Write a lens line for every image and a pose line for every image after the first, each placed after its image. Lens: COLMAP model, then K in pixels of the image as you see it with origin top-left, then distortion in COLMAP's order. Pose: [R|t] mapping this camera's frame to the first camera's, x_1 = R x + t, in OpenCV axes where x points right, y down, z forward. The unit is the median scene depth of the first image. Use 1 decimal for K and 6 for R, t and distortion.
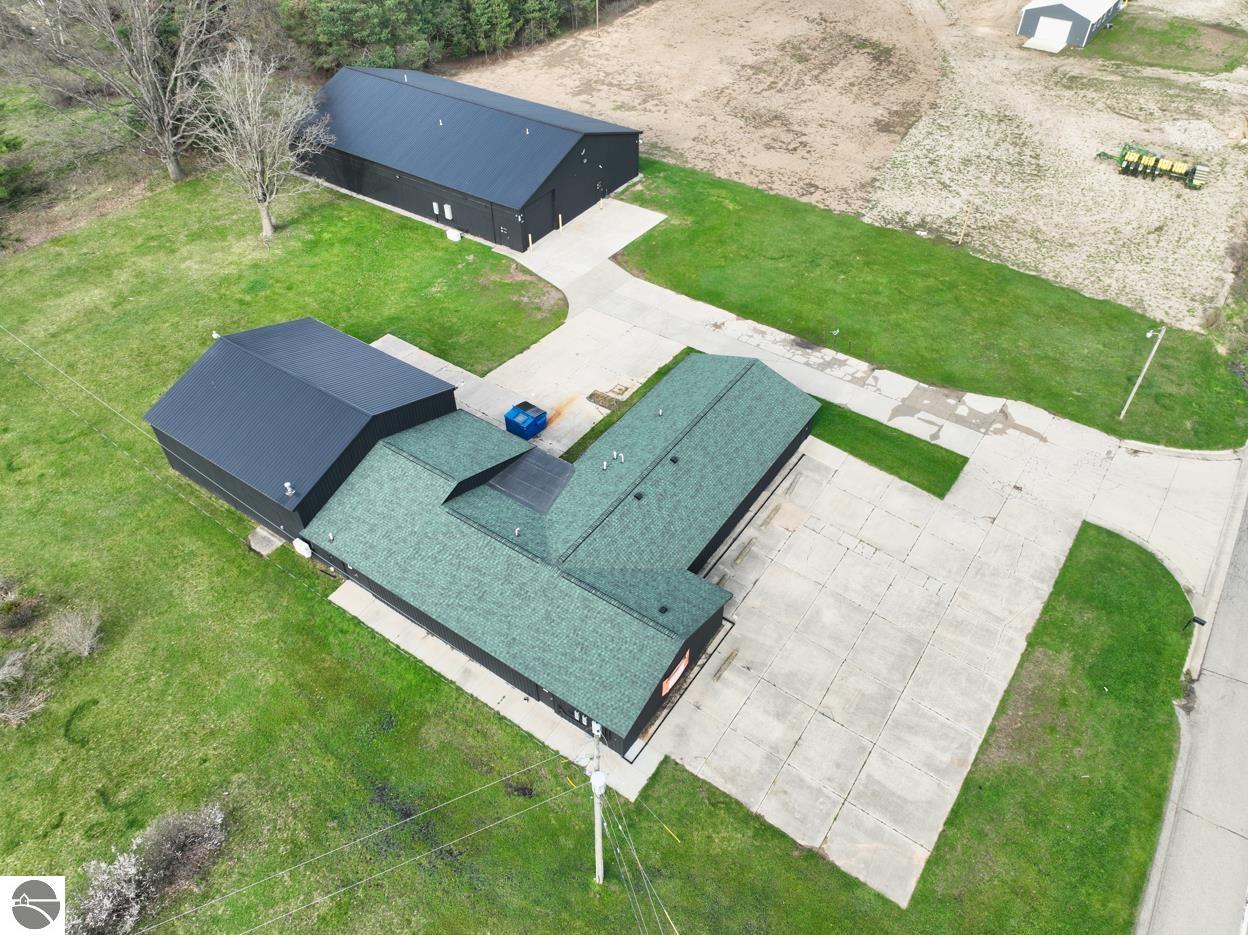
lens RADIAL K [[880.9, 0, 624.4], [0, 880.9, 463.6], [0, 0, 1]] dist [0.000855, 0.017946]
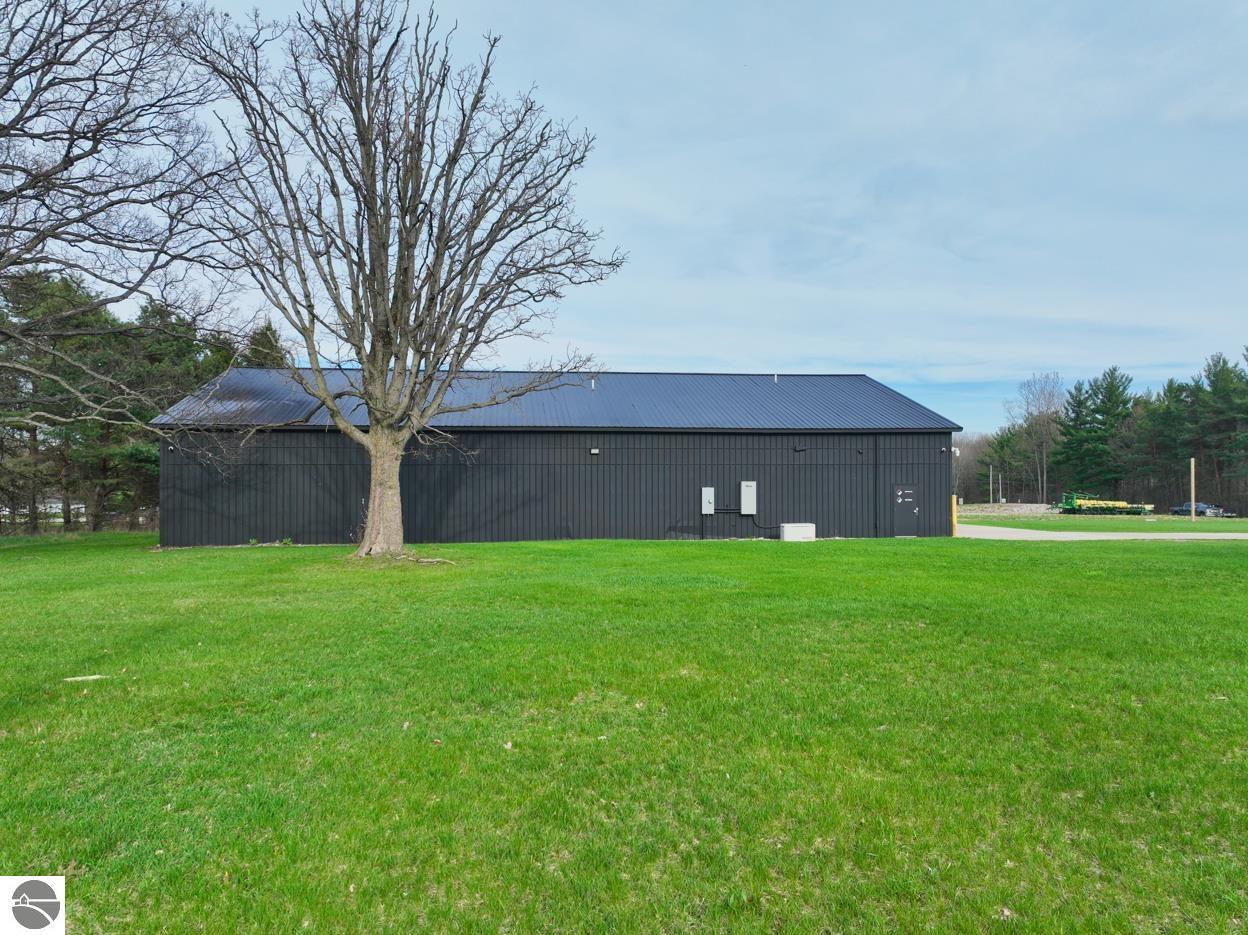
lens RADIAL K [[880.9, 0, 624.4], [0, 880.9, 463.6], [0, 0, 1]] dist [0.000855, 0.017946]
pose [[0.744628, 0.005466, 0.667457, -0.546719], [0.454265, 0.728511, -0.512753, -0.113386], [-0.489053, 0.685013, 0.539986, 0.823956]]
